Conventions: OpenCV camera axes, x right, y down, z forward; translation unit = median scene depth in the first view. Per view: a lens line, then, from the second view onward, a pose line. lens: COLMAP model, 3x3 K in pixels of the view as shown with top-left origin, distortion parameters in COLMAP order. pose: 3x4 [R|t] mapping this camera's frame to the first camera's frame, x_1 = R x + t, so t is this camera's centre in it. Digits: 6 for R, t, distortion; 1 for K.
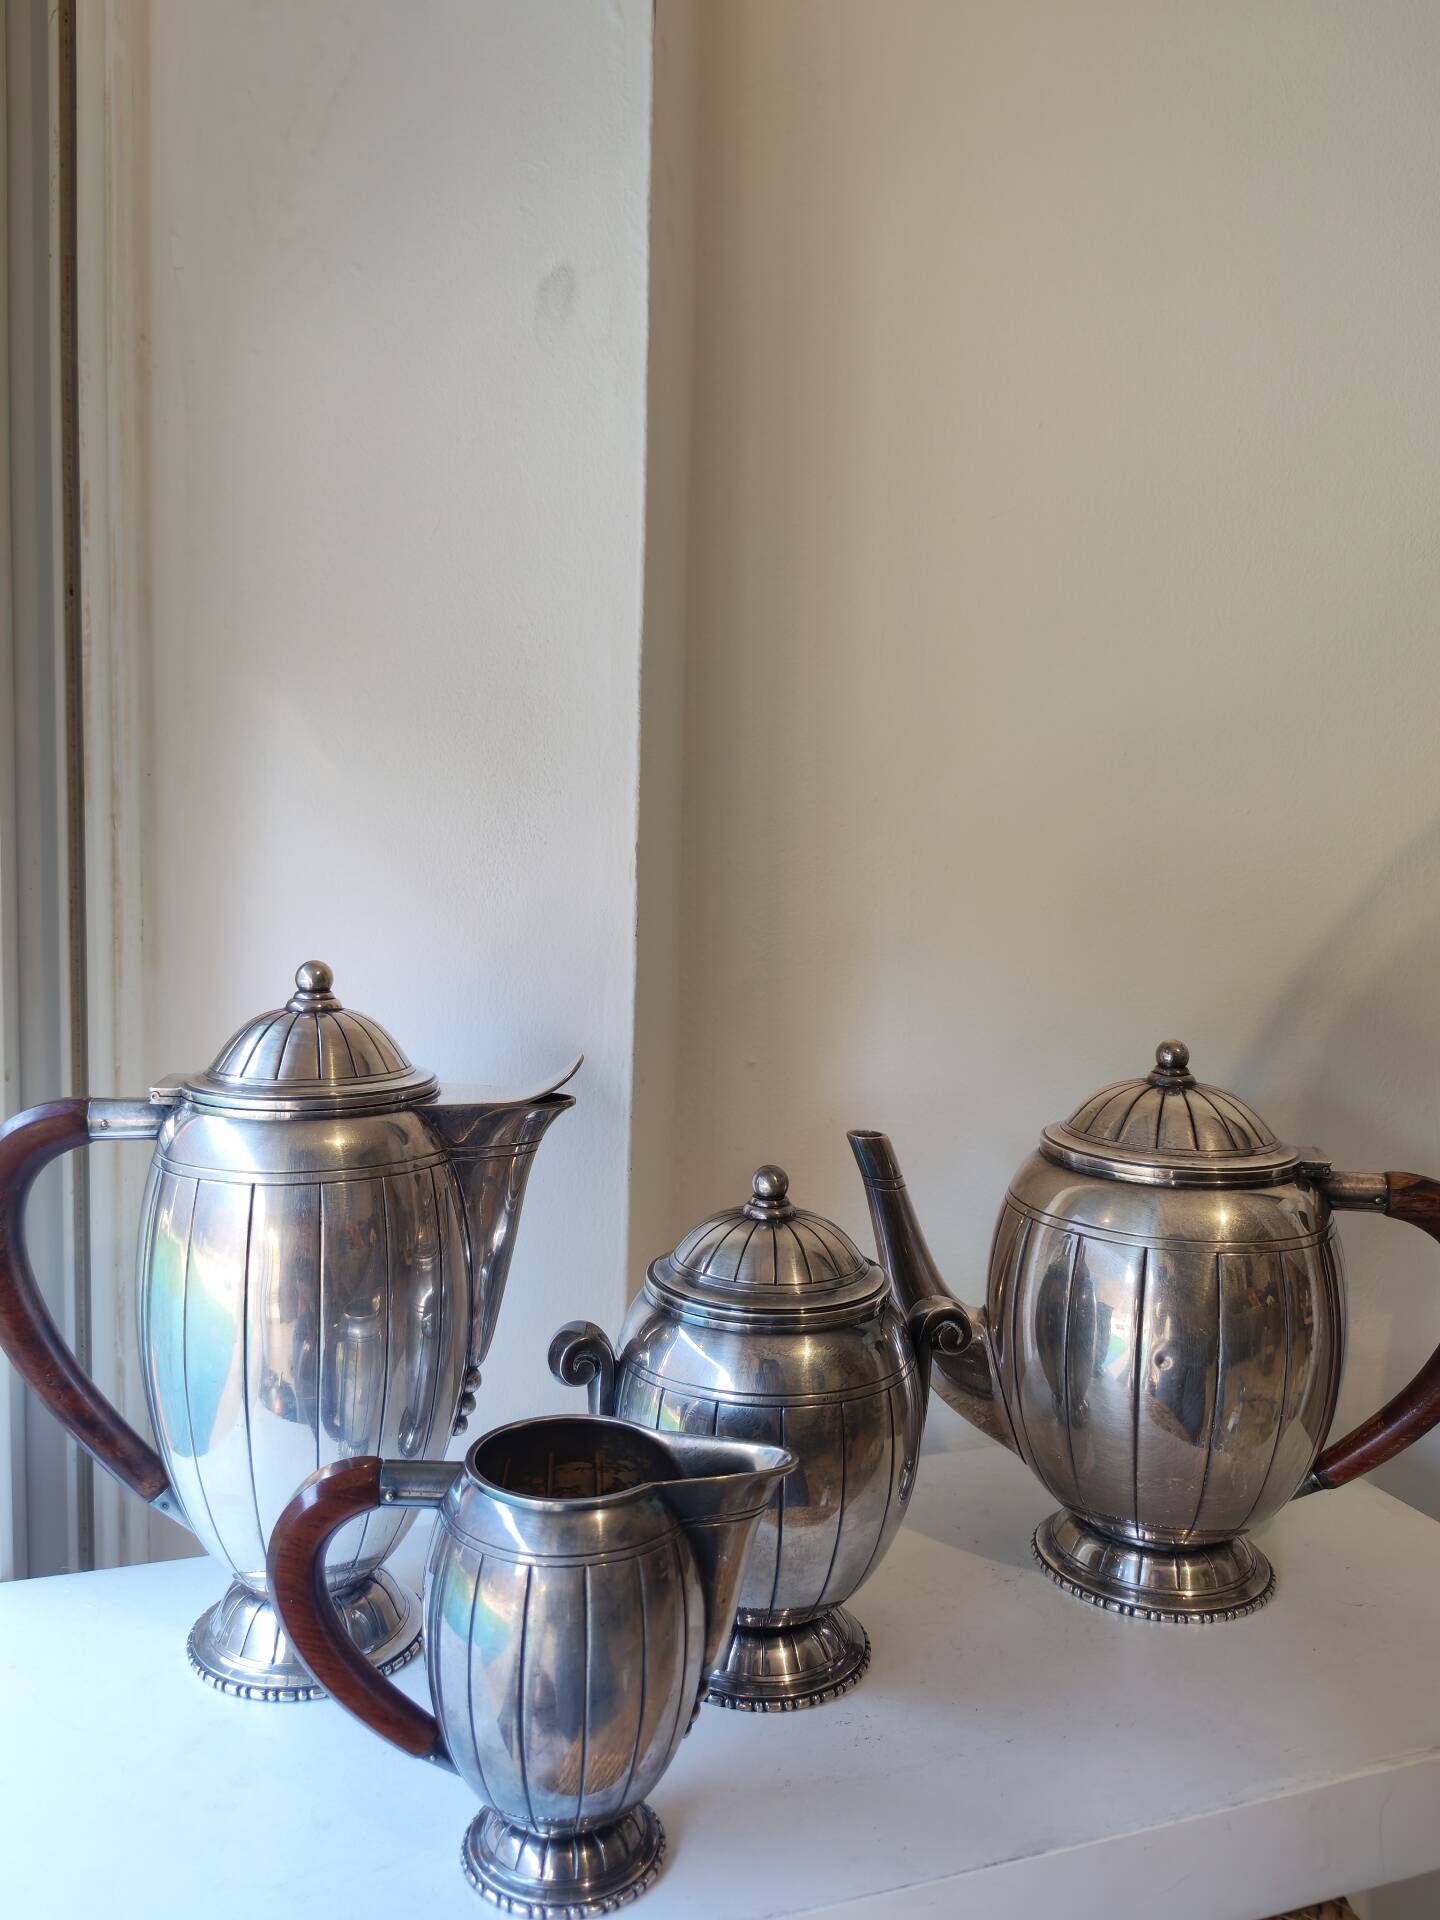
lens RADIAL K [[1577.0, 0, 733.3], [0, 1577.0, 955.5], [0, 0, 1]] dist [0.048016, -0.114076]
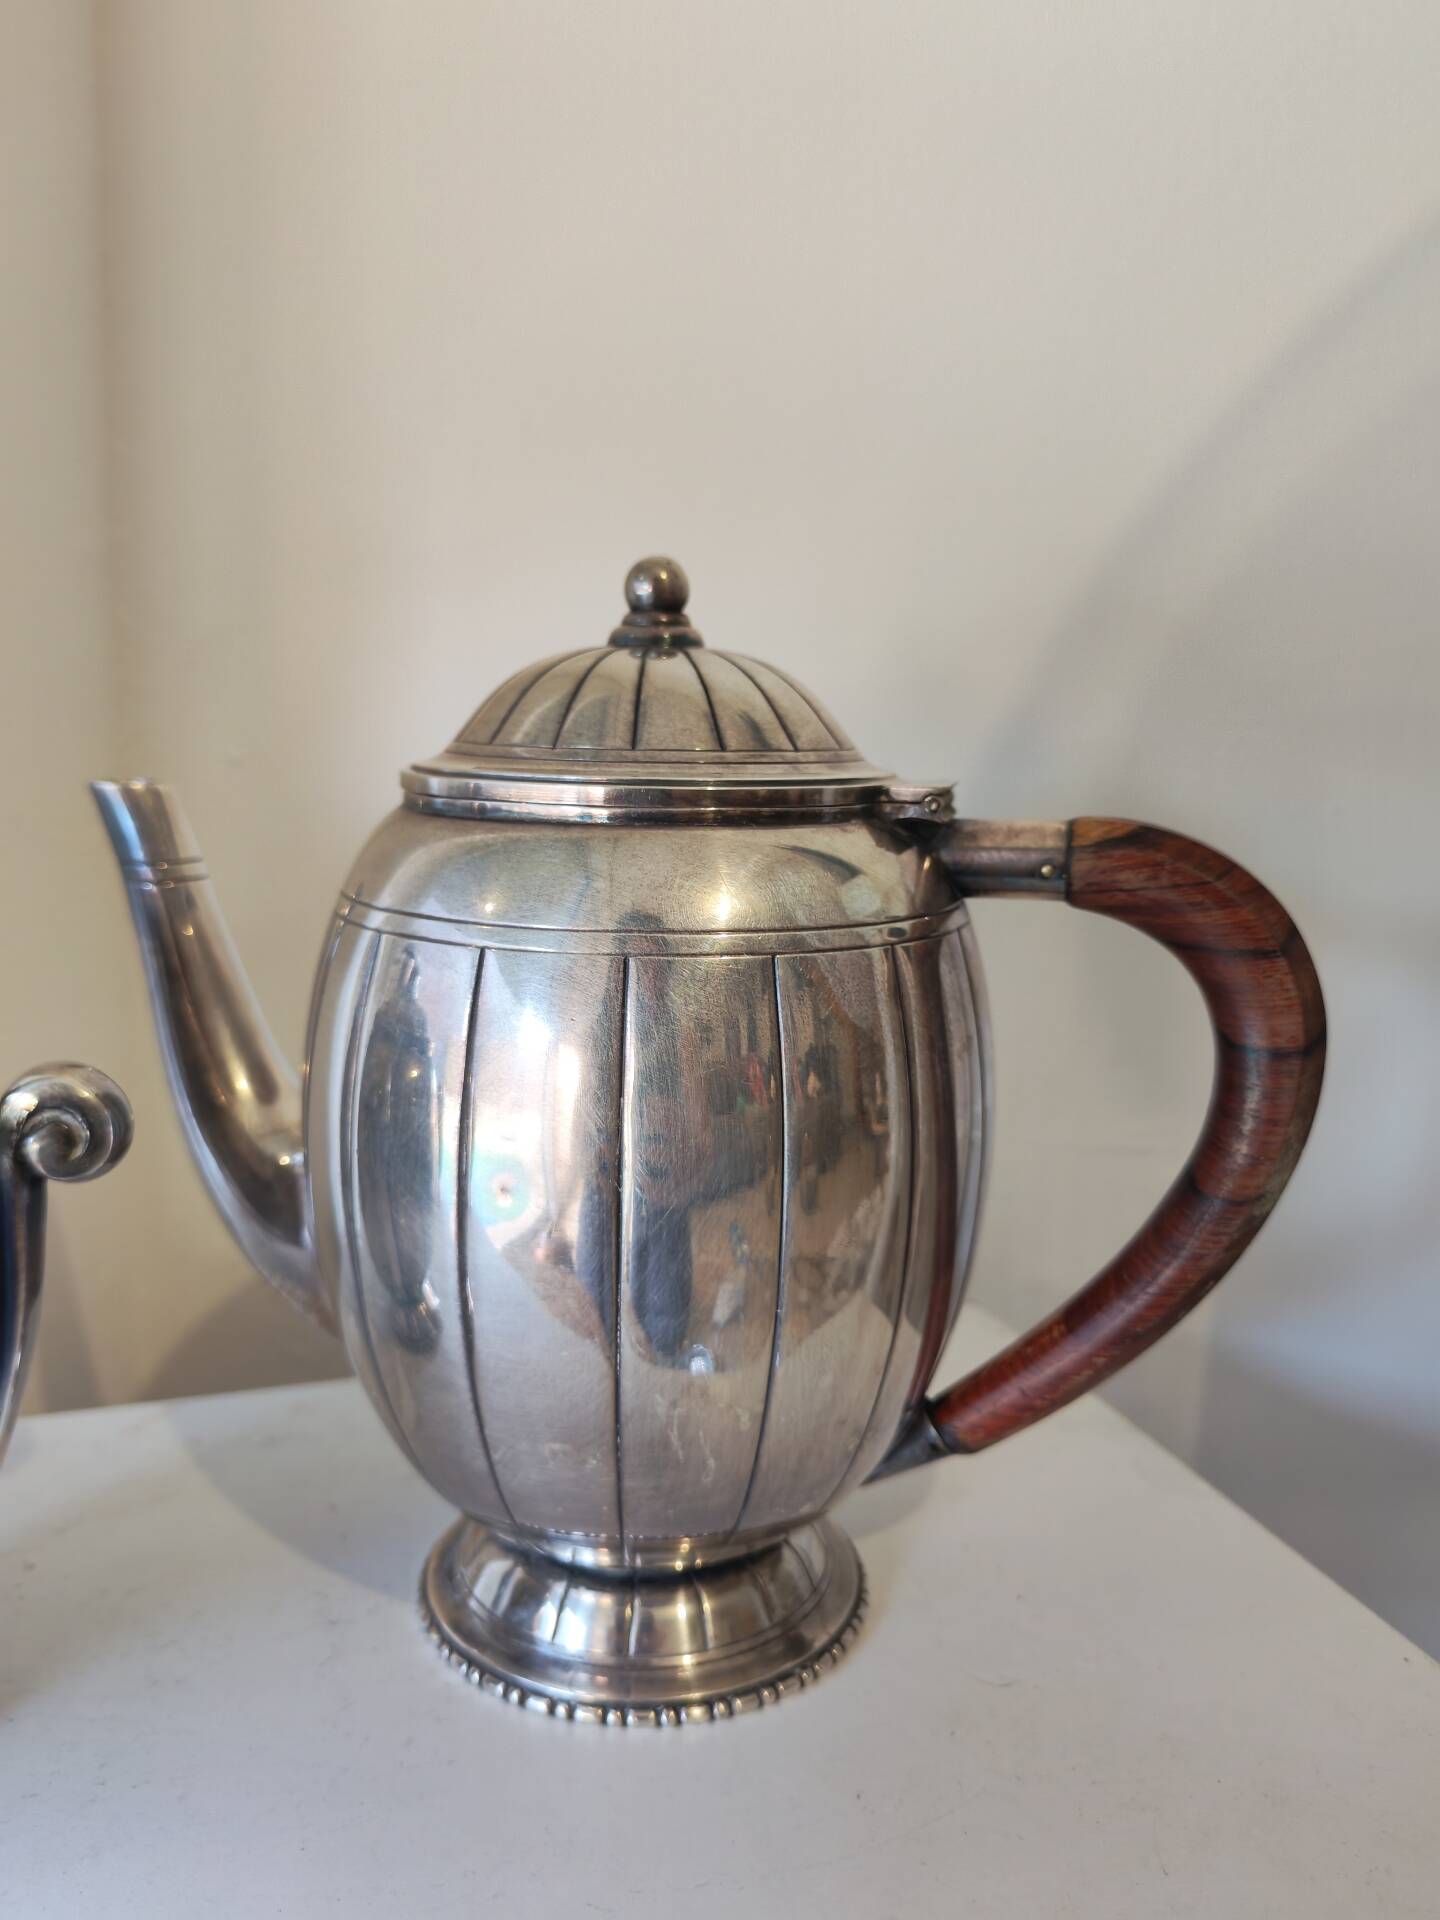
lens RADIAL K [[1626.4, 0, 767.5], [0, 1626.4, 928.3], [0, 0, 1]] dist [0.069936, -0.257703]
pose [[0.999956, 0.005832, -0.007372, 0.350289], [-0.005403, 0.998366, 0.056888, 0.151958], [0.007691, -0.056846, 0.998353, 0.535301]]
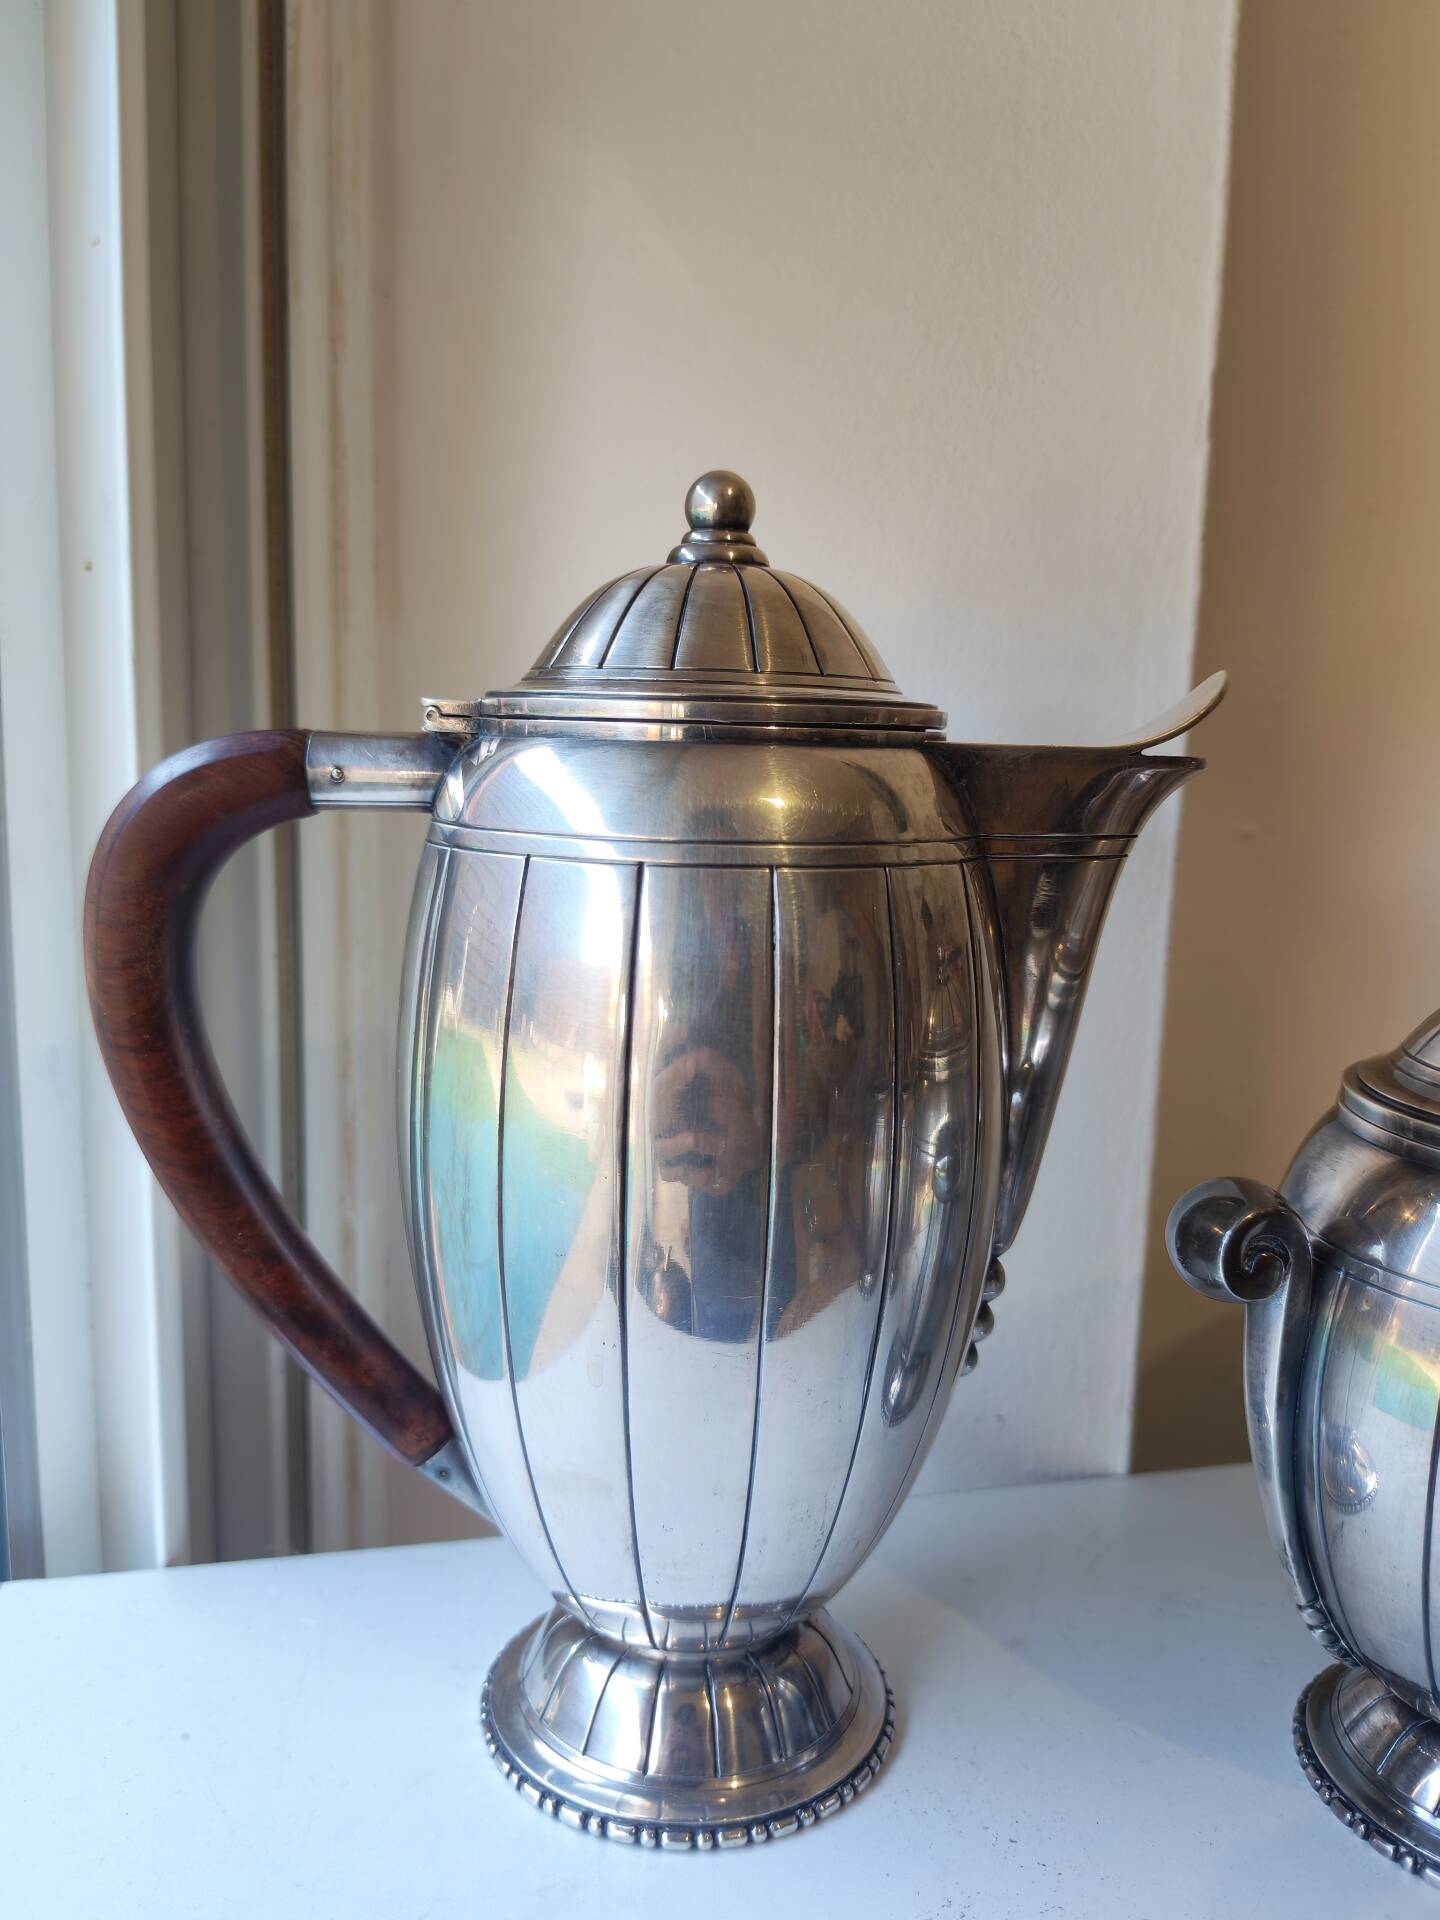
lens RADIAL K [[1600.4, 0, 705.5], [0, 1600.4, 1010.3], [0, 0, 1]] dist [0.001191, -0.071256]
pose [[0.992351, 0.023944, -0.121104, -0.197924], [-0.013568, 0.996221, 0.085794, 0.131895], [0.122700, -0.083495, 0.988925, 0.457048]]
